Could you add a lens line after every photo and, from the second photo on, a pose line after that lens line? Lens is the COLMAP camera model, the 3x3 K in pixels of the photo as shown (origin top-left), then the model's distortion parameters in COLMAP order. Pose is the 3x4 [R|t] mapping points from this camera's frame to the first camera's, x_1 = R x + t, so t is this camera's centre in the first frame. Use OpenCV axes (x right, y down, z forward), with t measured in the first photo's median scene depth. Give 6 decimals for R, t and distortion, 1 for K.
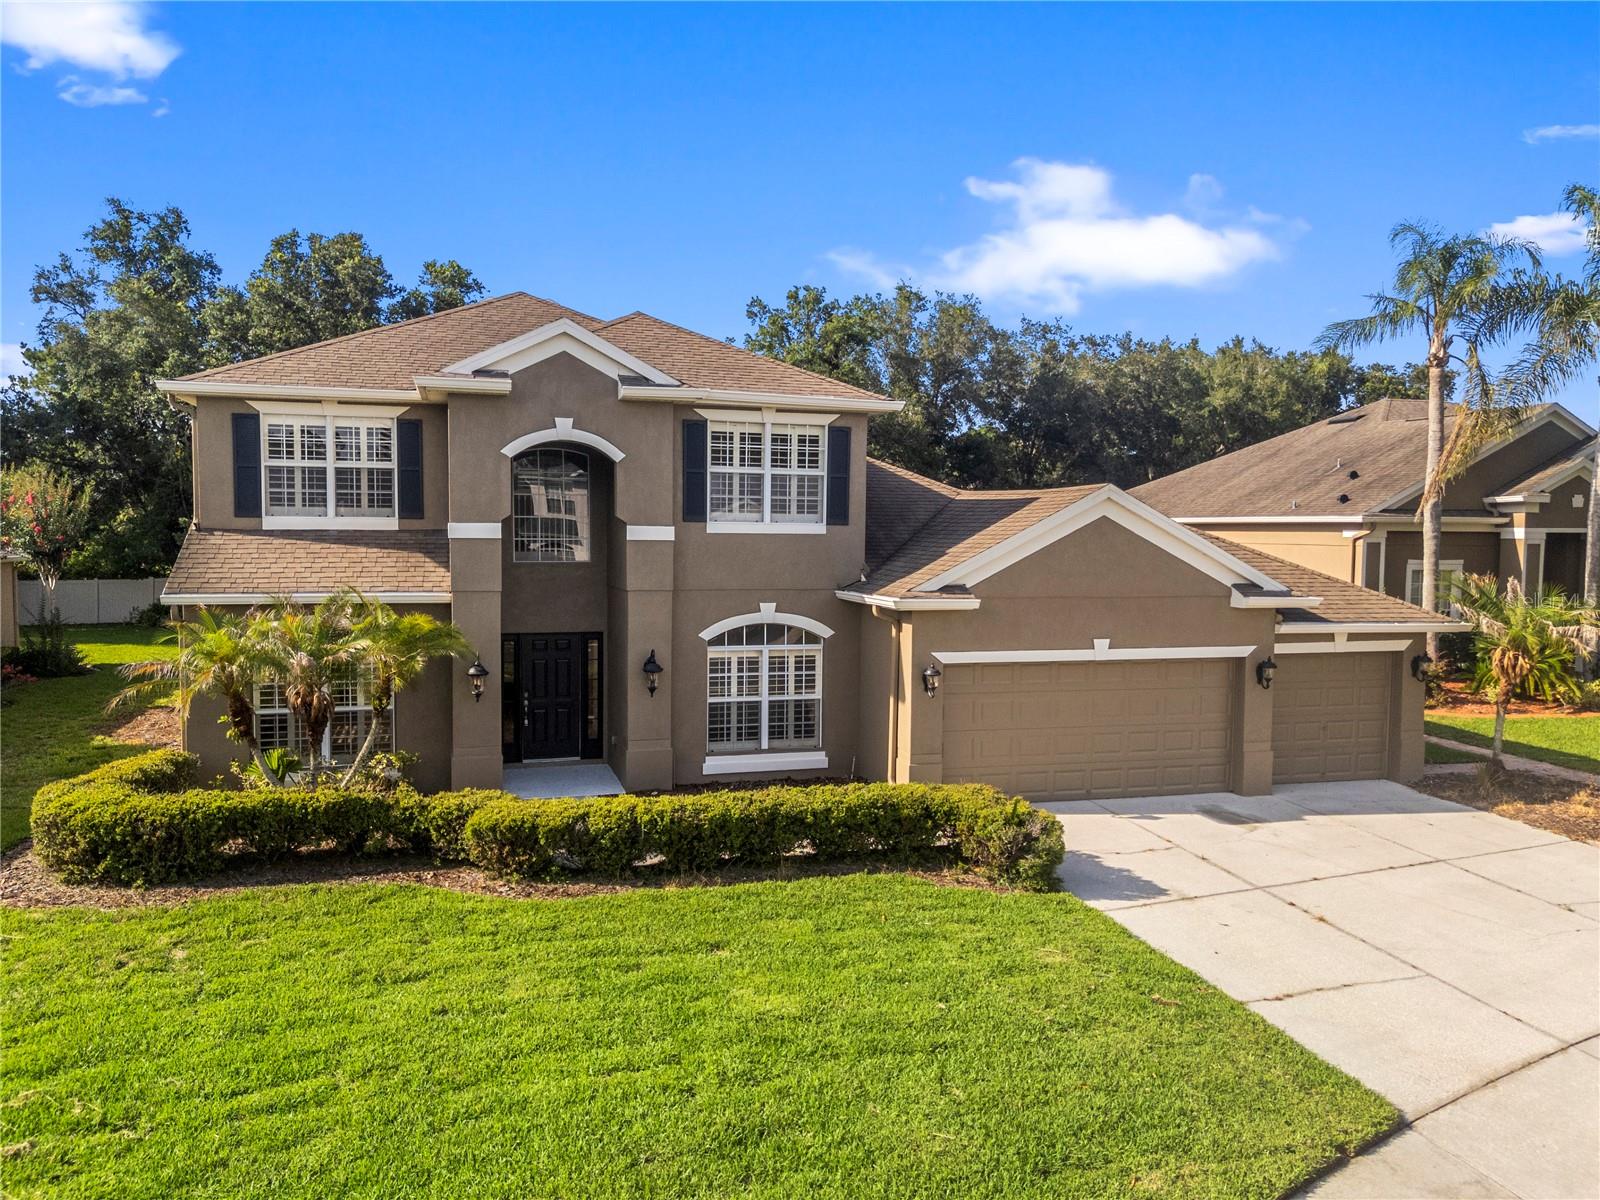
lens RADIAL K [[1180.0, 0, 797.3], [0, 1180.0, 600.3], [0, 0, 1]] dist [0.069214, -0.064435]
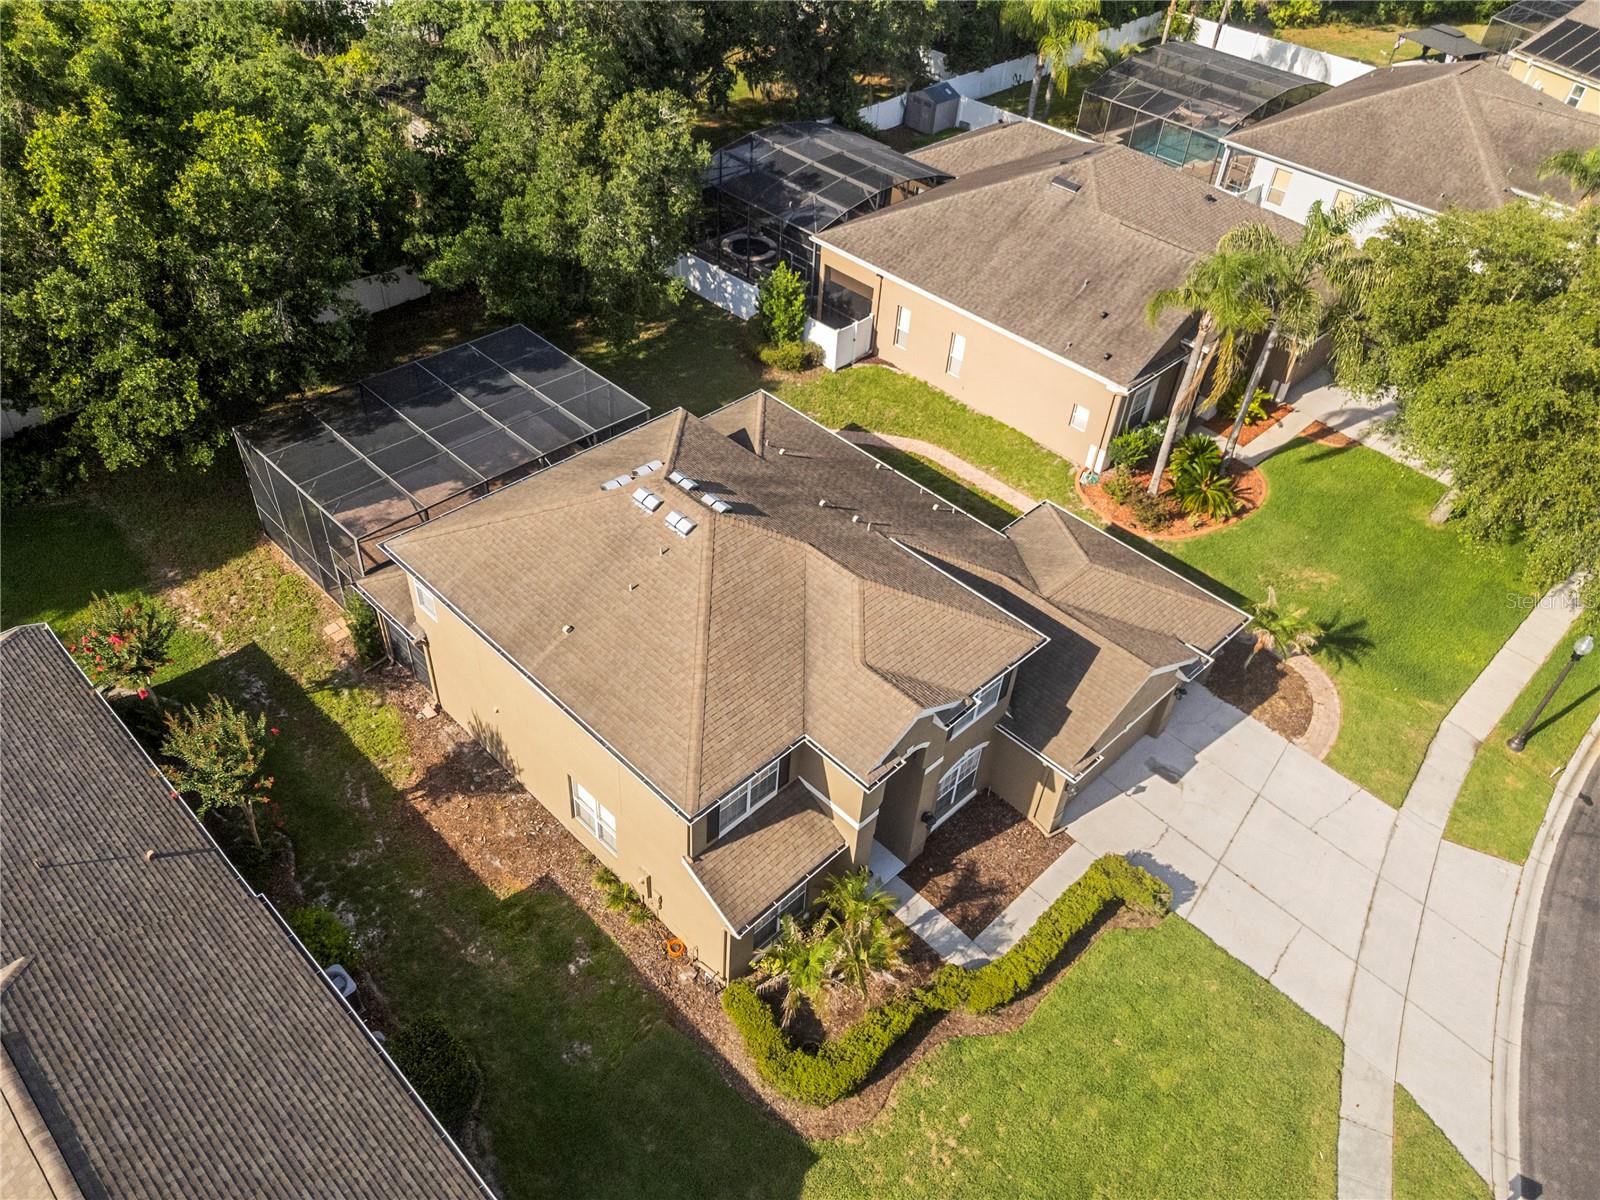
lens RADIAL K [[1180.0, 0, 797.3], [0, 1180.0, 600.3], [0, 0, 1]] dist [0.069214, -0.064435]
pose [[0.876865, -0.288675, 0.384414, -0.867049], [-0.020024, 0.777011, 0.629169, -1.283131], [-0.480319, -0.559394, 0.675553, 0.081830]]
